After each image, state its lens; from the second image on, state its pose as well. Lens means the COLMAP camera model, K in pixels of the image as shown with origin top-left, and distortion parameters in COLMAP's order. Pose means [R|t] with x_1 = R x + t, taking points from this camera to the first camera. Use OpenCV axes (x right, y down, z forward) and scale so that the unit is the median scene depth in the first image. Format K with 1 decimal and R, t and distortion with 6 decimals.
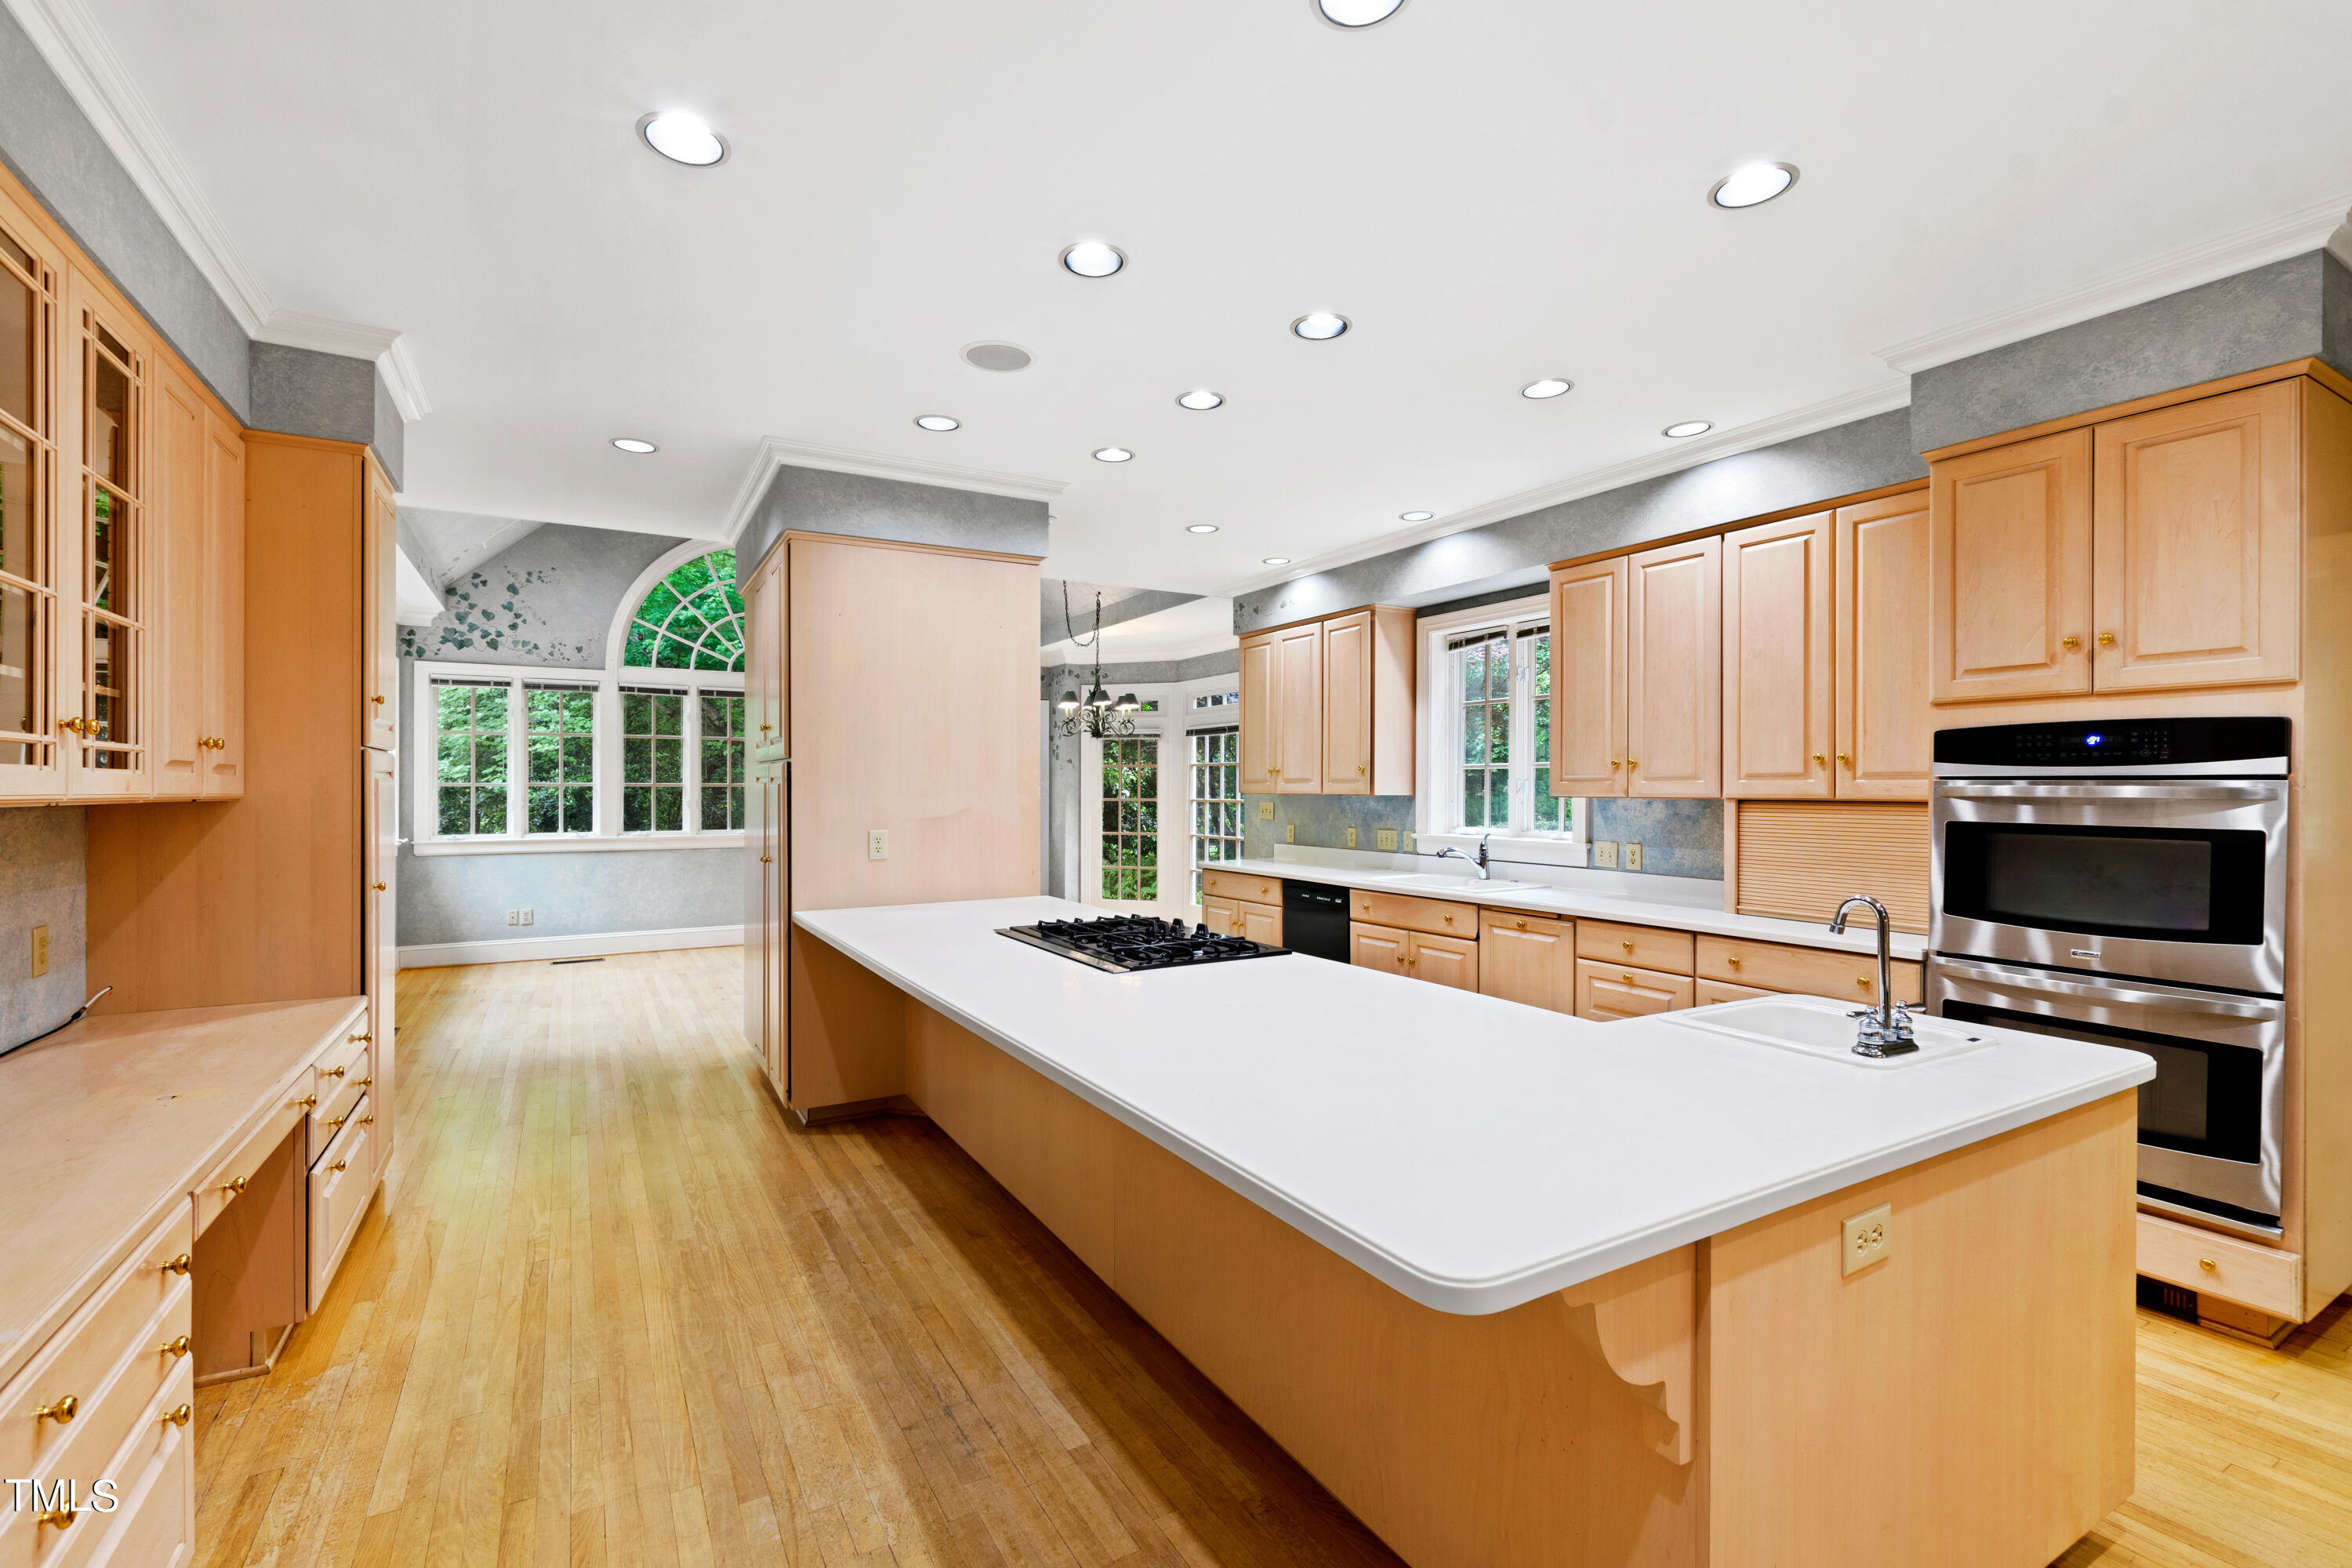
lens RADIAL K [[1030.9, 0, 1169.0], [0, 1030.9, 793.0], [0, 0, 1]] dist [-0.000377, 0.000203]
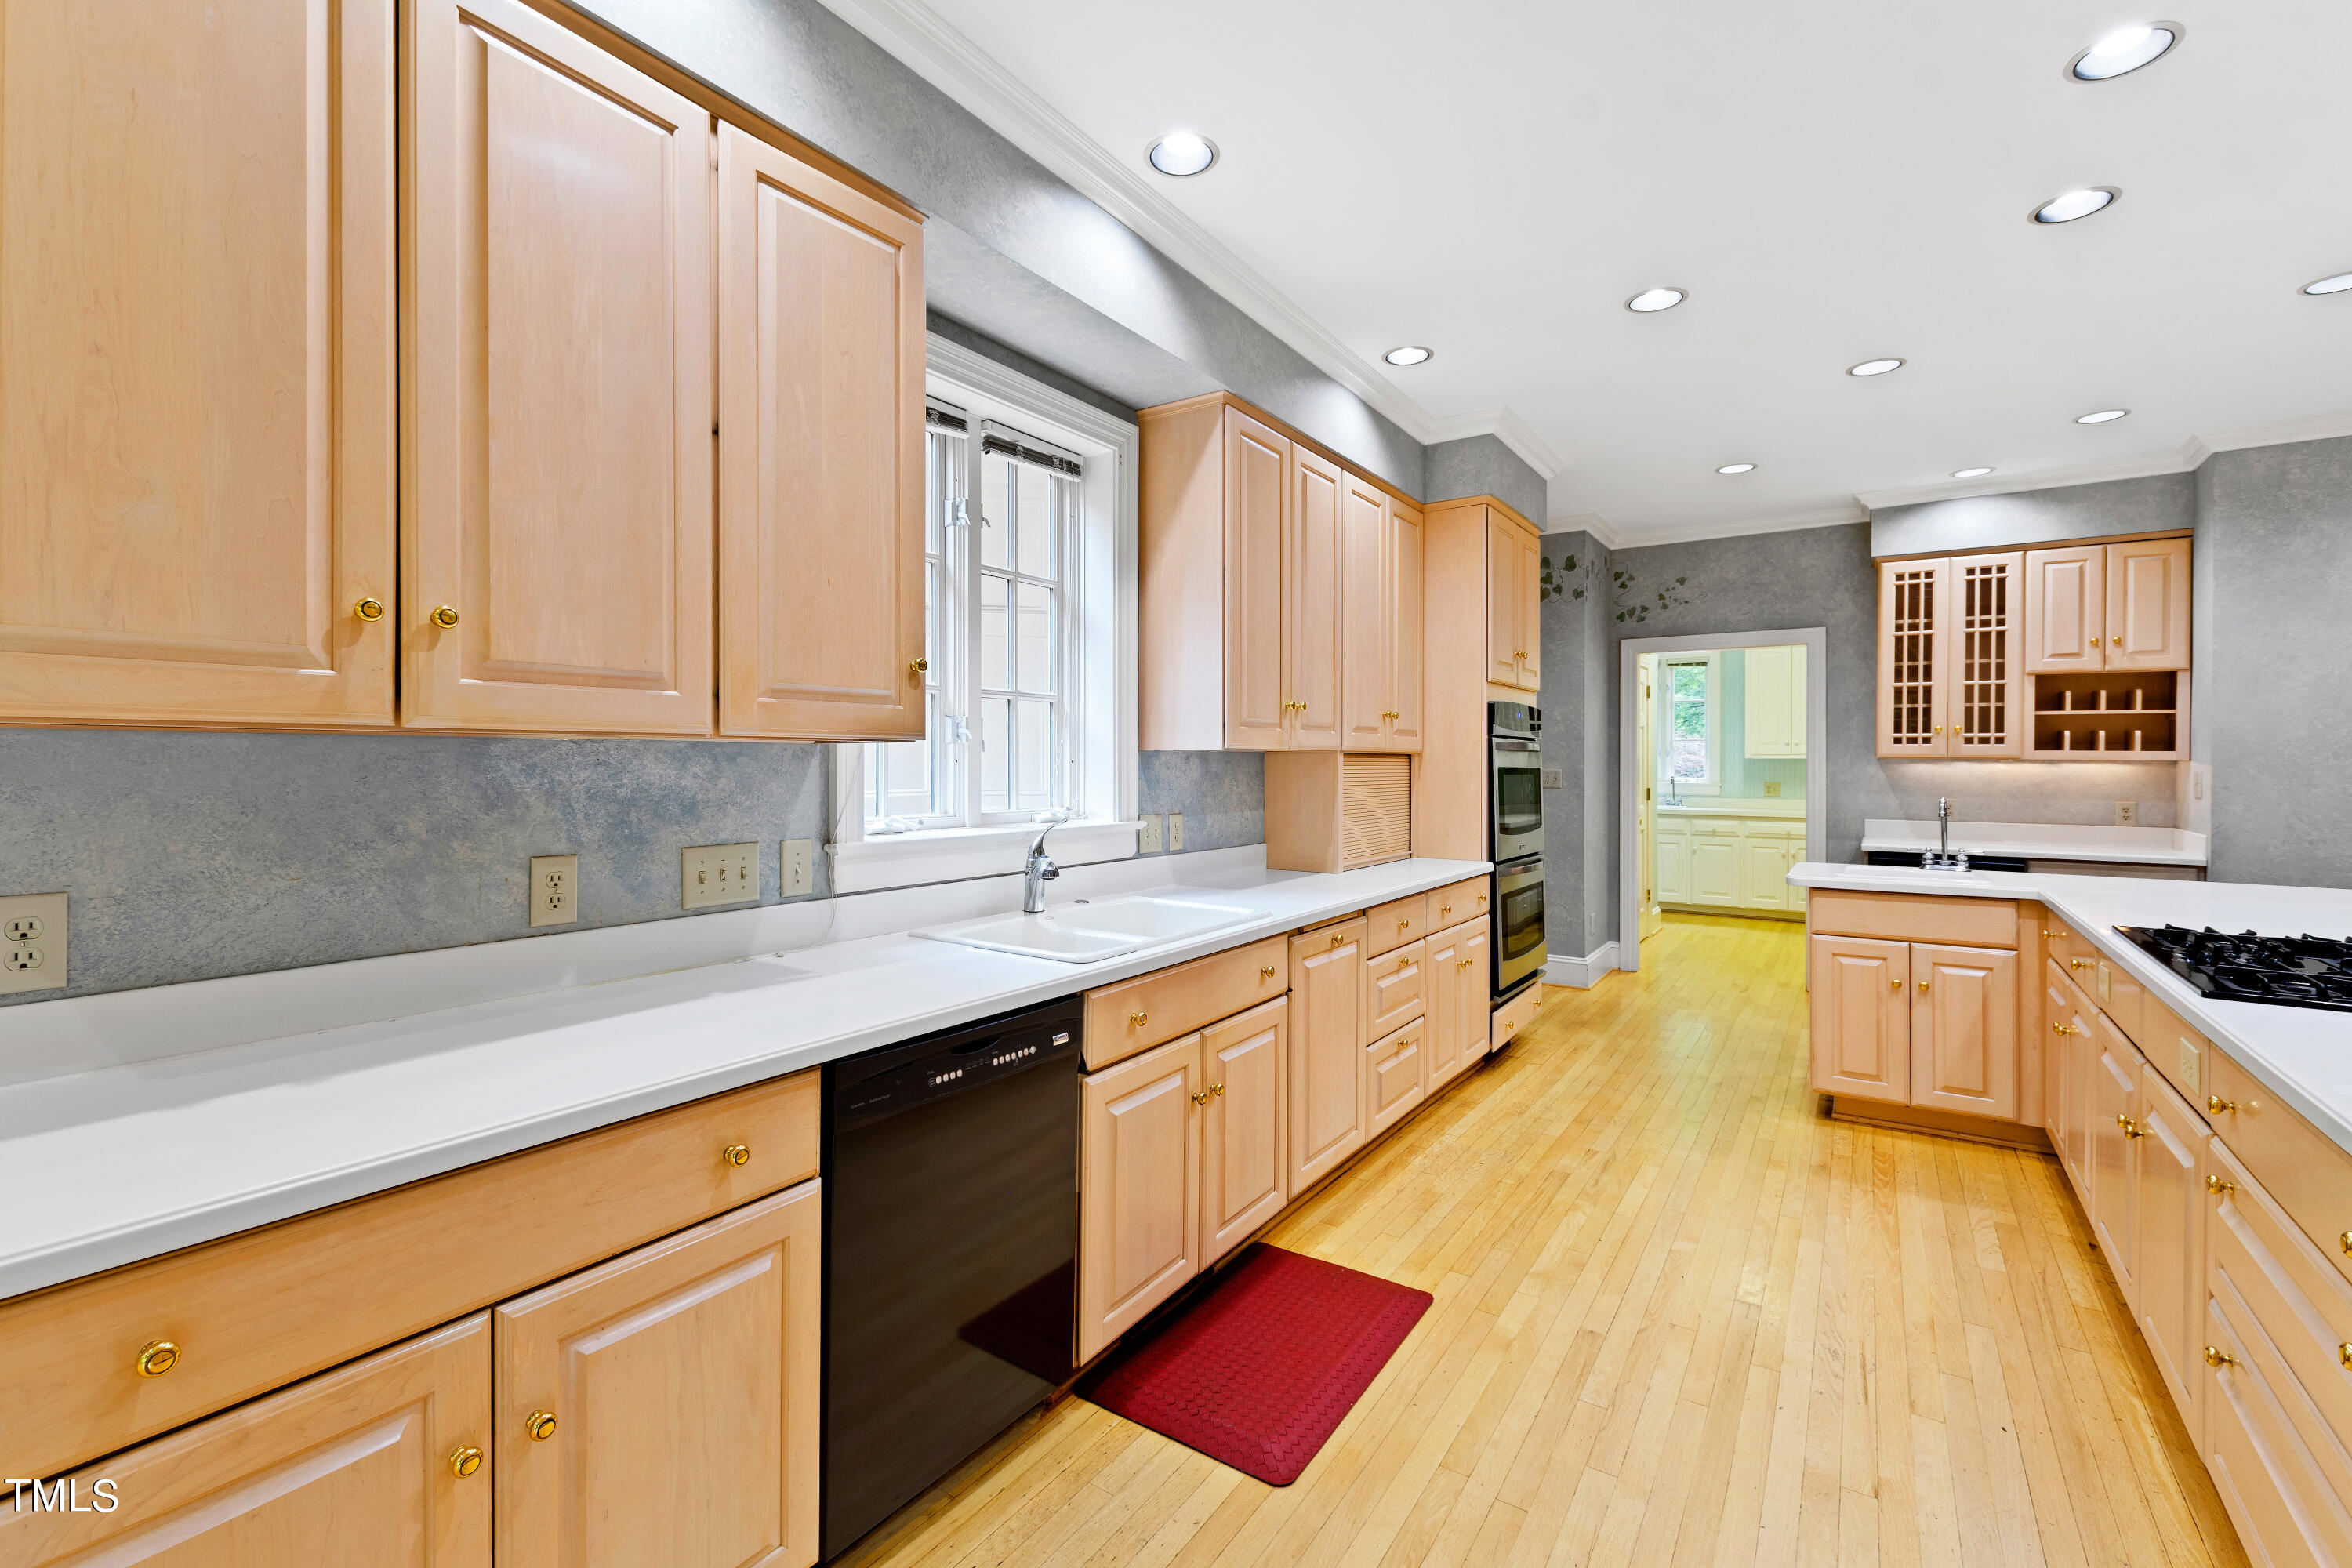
lens RADIAL K [[1030.9, 0, 1169.4], [0, 1030.9, 764.8], [0, 0, 1]] dist [-0.000377, 0.000203]
pose [[-0.437427, -0.006437, 0.899231, -0.154132], [0.000001, 0.999974, 0.007159, 0.006720], [-0.899254, 0.003132, -0.437415, 1.006104]]
